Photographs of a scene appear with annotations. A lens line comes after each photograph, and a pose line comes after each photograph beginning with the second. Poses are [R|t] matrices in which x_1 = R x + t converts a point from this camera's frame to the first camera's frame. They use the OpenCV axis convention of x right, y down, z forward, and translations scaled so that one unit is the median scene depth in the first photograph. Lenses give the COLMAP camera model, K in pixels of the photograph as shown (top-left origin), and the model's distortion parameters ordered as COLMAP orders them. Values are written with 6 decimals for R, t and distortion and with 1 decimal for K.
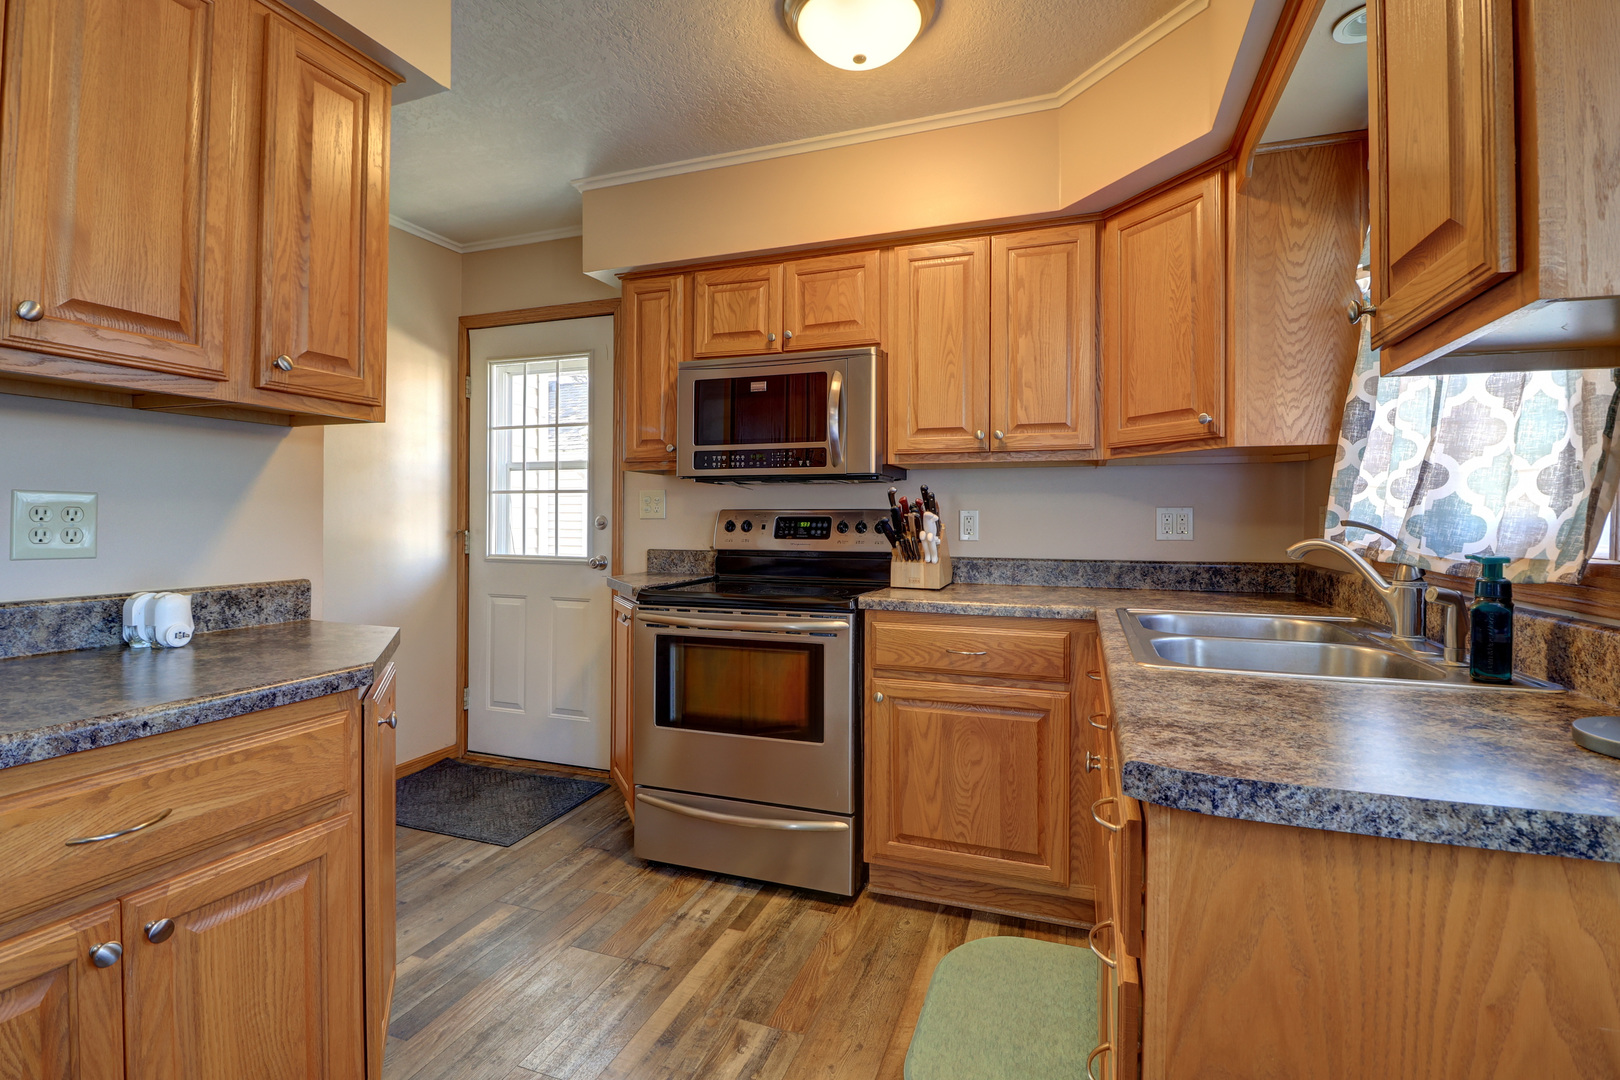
lens RADIAL K [[748.1, 0, 813.8], [0, 748.1, 518.4], [0, 0, 1]] dist [0.000376, -0.009744]
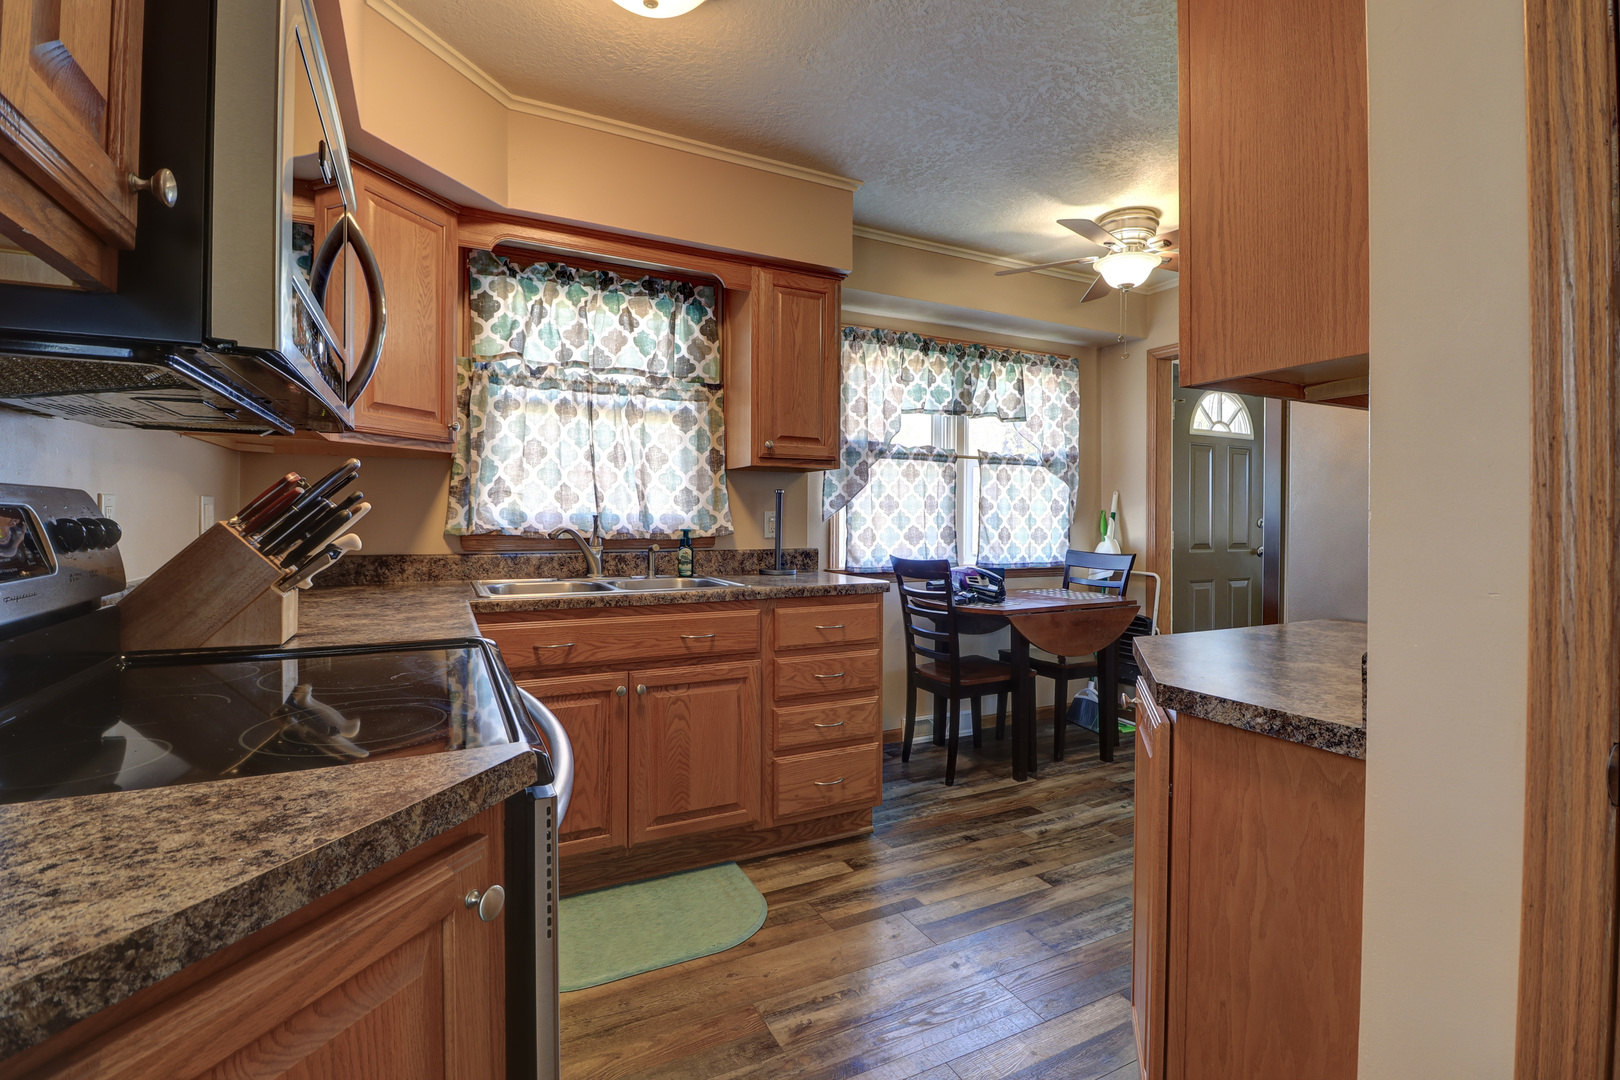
lens RADIAL K [[748.1, 0, 813.8], [0, 748.1, 518.4], [0, 0, 1]] dist [0.000376, -0.009744]
pose [[-0.733982, -0.004347, 0.679156, -0.535008], [-0.008189, 0.999963, -0.002449, 0.006353], [-0.679120, -0.007359, -0.733990, 1.166567]]
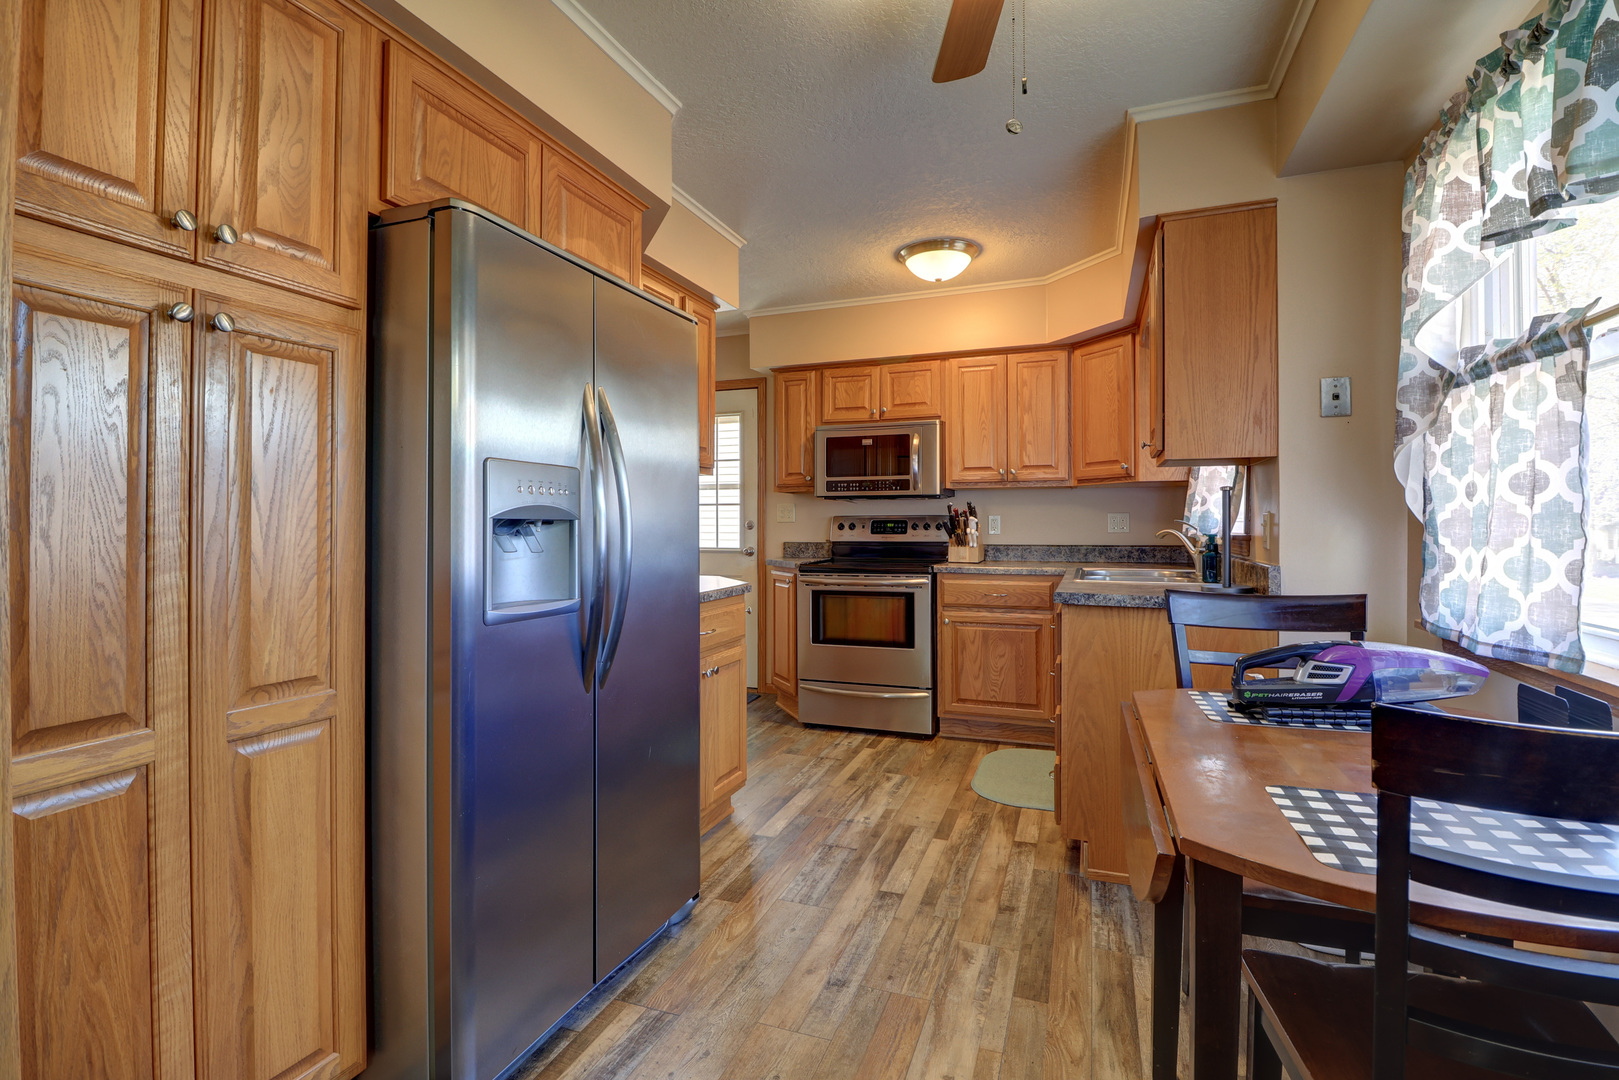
lens RADIAL K [[747.7, 0, 813.3], [0, 747.7, 518.4], [0, 0, 1]] dist [0.000376, -0.009744]
pose [[0.999886, -0.007114, -0.013335, -0.182243], [0.007064, 0.999968, -0.003768, -0.001147], [0.013361, 0.003673, 0.999904, -0.698900]]
